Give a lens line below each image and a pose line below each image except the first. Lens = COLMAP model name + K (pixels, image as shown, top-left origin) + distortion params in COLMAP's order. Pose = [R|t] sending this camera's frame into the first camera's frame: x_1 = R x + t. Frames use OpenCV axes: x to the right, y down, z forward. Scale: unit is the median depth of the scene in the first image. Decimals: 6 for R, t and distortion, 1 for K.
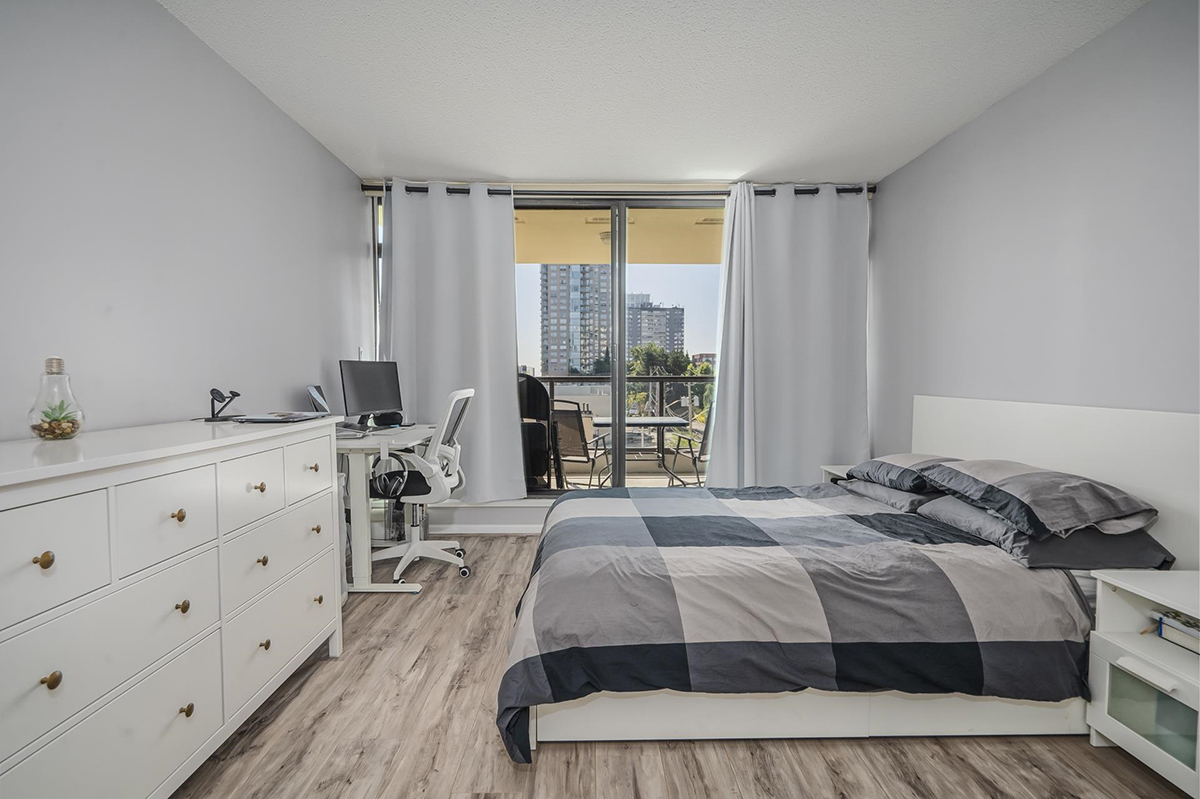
lens RADIAL K [[592.0, 0, 607.0], [0, 592.0, 419.9], [0, 0, 1]] dist [0.001083, 0.000395]
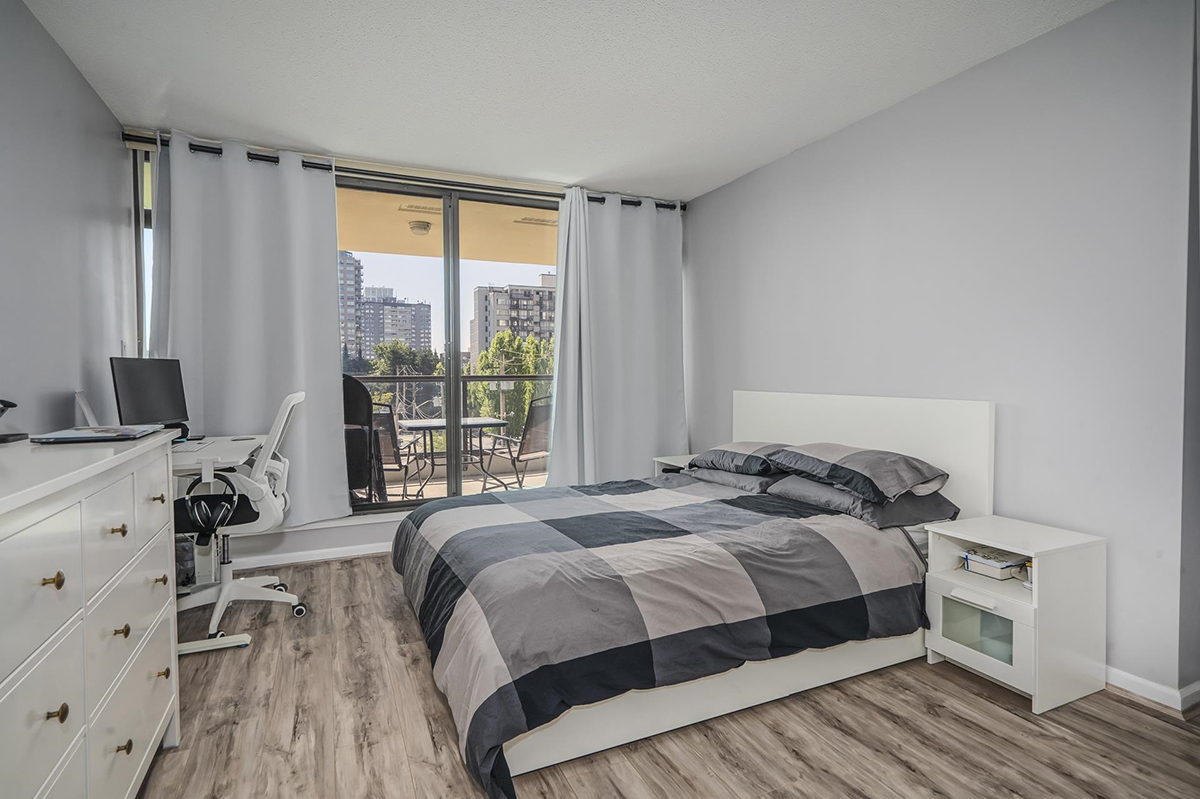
lens RADIAL K [[600.1, 0, 600.0], [0, 600.1, 399.5], [0, 0, 1]] dist [-0.000556, 0.001006]
pose [[0.918421, -0.022233, 0.394980, -0.272091], [0.035162, 0.999056, -0.025524, -0.006241], [-0.394039, 0.037330, 0.918335, 0.066328]]
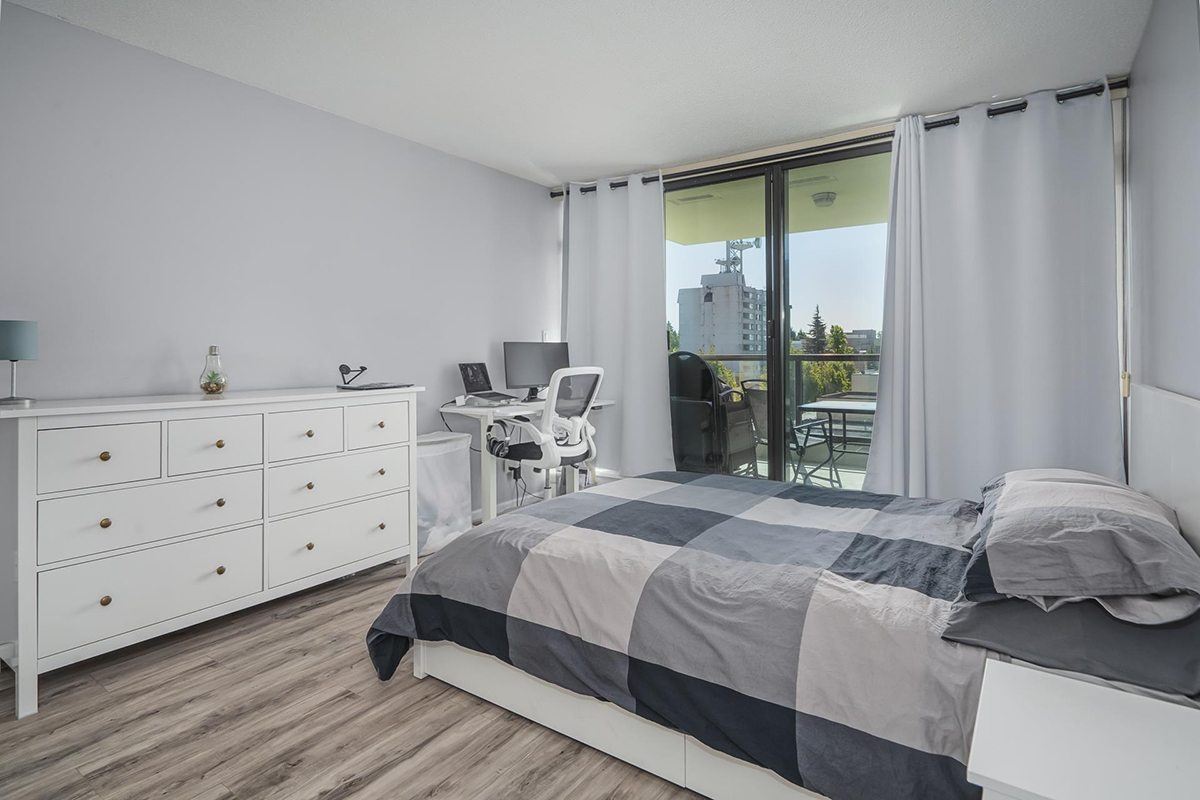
lens RADIAL K [[624.7, 0, 622.7], [0, 624.7, 363.5], [0, 0, 1]] dist [-0.000276, 0.000253]
pose [[0.811060, 0.006690, -0.584924, 0.742495], [-0.040540, 0.998173, -0.044796, -0.014927], [0.583556, 0.060045, 0.809850, 0.169875]]
